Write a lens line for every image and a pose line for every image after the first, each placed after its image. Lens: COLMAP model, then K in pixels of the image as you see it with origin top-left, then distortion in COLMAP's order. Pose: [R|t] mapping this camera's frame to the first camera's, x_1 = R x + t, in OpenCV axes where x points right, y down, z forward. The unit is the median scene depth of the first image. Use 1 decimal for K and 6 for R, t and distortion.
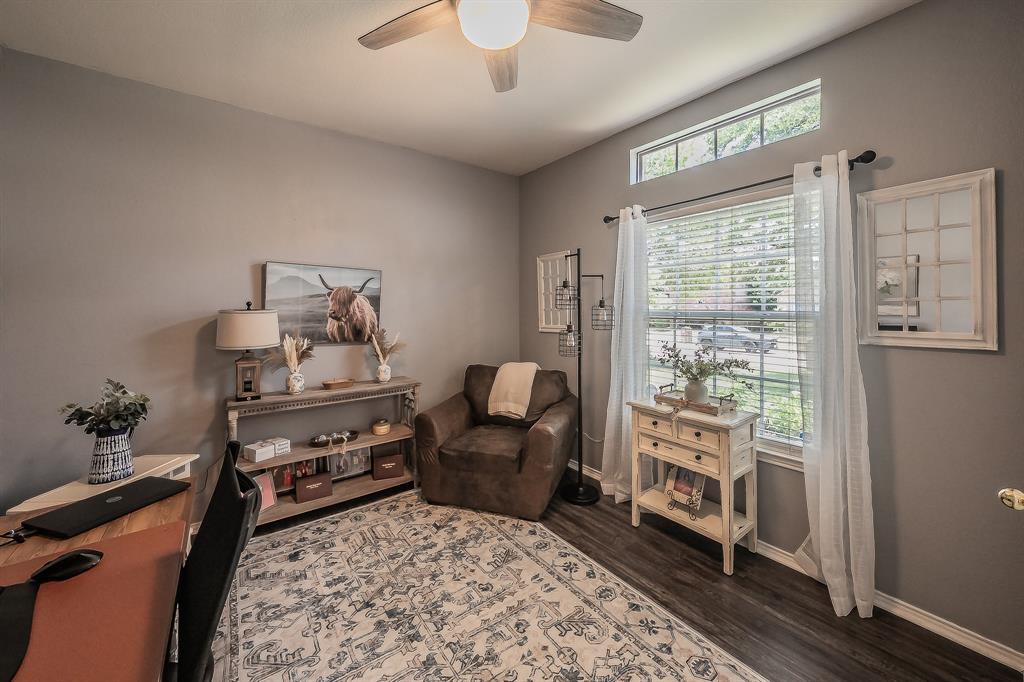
lens RADIAL K [[392.7, 0, 532.0], [0, 392.7, 308.0], [0, 0, 1]] dist [-0.000221, 0.000105]
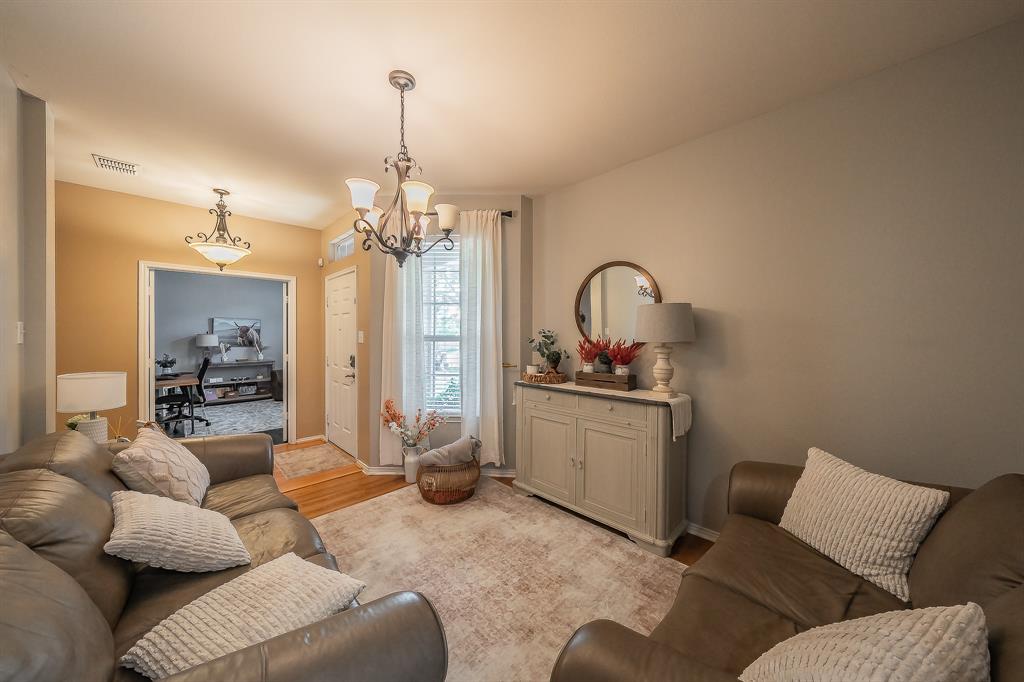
lens RADIAL K [[354.1, 0, 519.1], [0, 354.1, 337.2], [0, 0, 1]] dist [0.005903, 0.000137]
pose [[0.993286, 0.003526, 0.115635, 1.381210], [-0.004744, 0.999936, 0.010260, -0.009808], [-0.115591, -0.010740, 0.993239, -2.048976]]
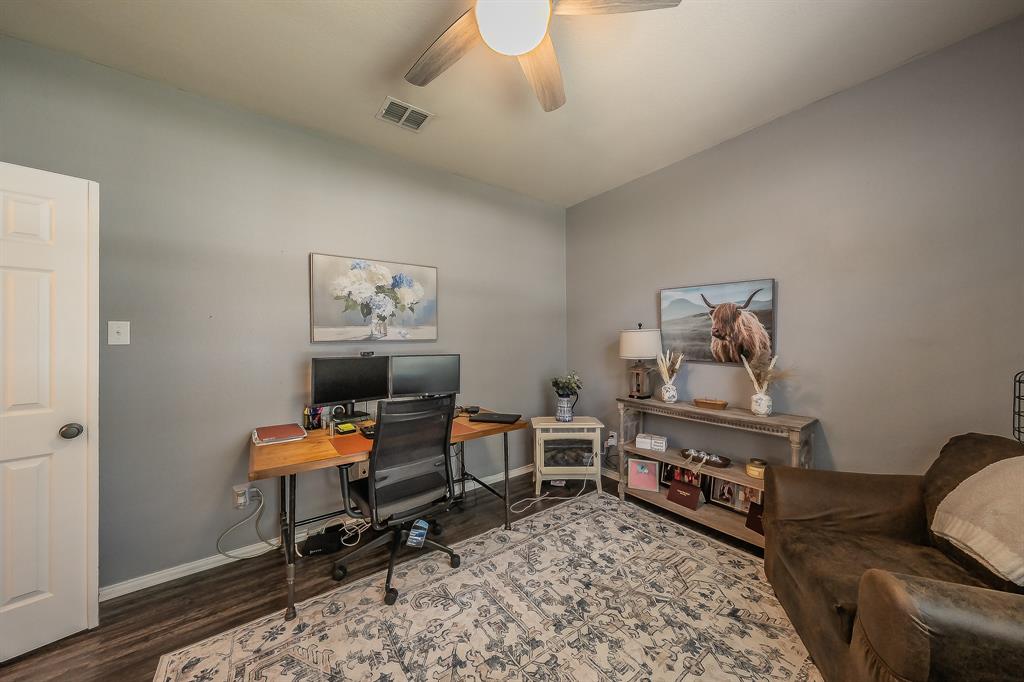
lens RADIAL K [[354.1, 0, 511.3], [0, 354.1, 335.2], [0, 0, 1]] dist [0.005903, 0.000137]
pose [[-0.042040, -0.005300, -0.999102, 0.470858], [0.006831, 0.999961, -0.005592, 0.027673], [0.999093, -0.007060, -0.042002, 0.624729]]
